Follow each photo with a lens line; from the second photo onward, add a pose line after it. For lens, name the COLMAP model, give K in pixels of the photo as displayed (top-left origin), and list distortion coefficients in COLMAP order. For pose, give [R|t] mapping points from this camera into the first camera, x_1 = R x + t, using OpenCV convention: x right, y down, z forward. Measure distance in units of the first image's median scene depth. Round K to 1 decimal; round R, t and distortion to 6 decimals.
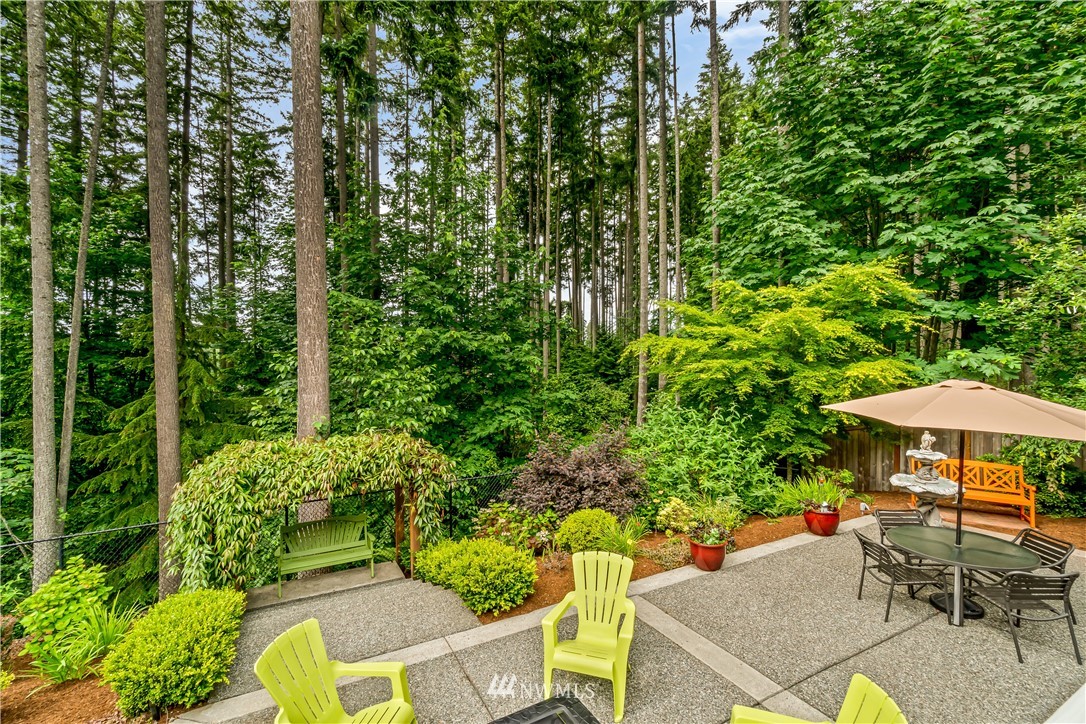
lens RADIAL K [[469.6, 0, 539.1], [0, 469.6, 355.6], [0, 0, 1]] dist [-0.002649, -0.000325]
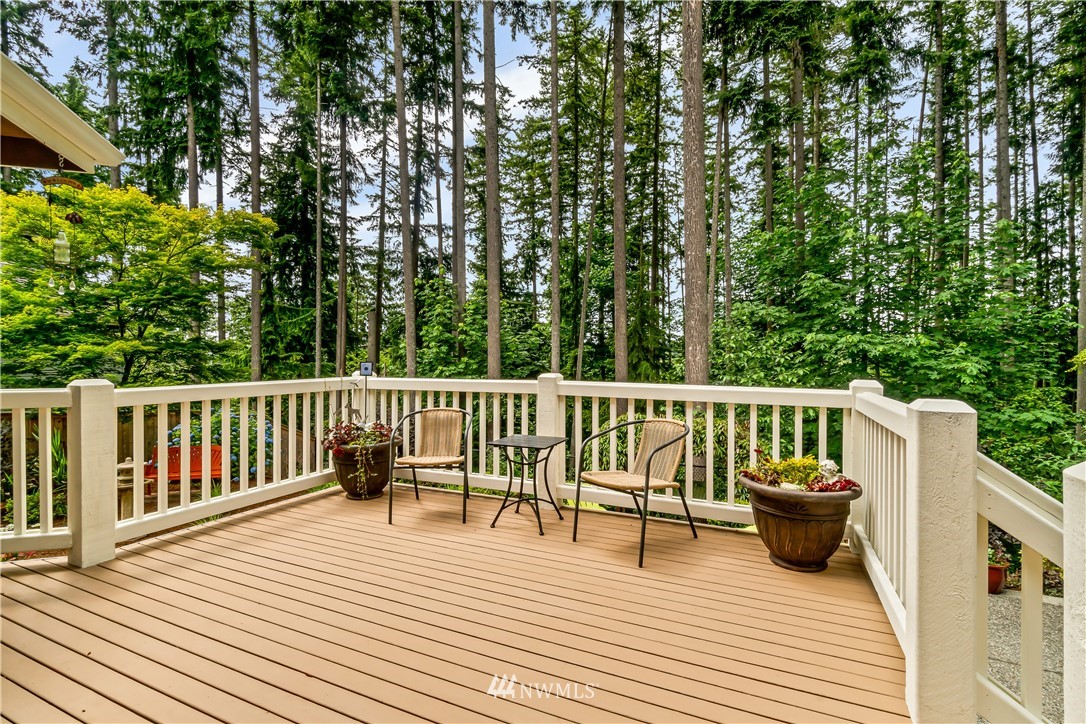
lens RADIAL K [[517.1, 0, 542.2], [0, 517.1, 355.5], [0, 0, 1]] dist [0.001930, 0.000183]
pose [[0.607809, 0.004127, -0.794073, 0.511952], [-0.015325, 0.999861, -0.006533, 0.012773], [0.793936, 0.016140, 0.607788, -0.248970]]
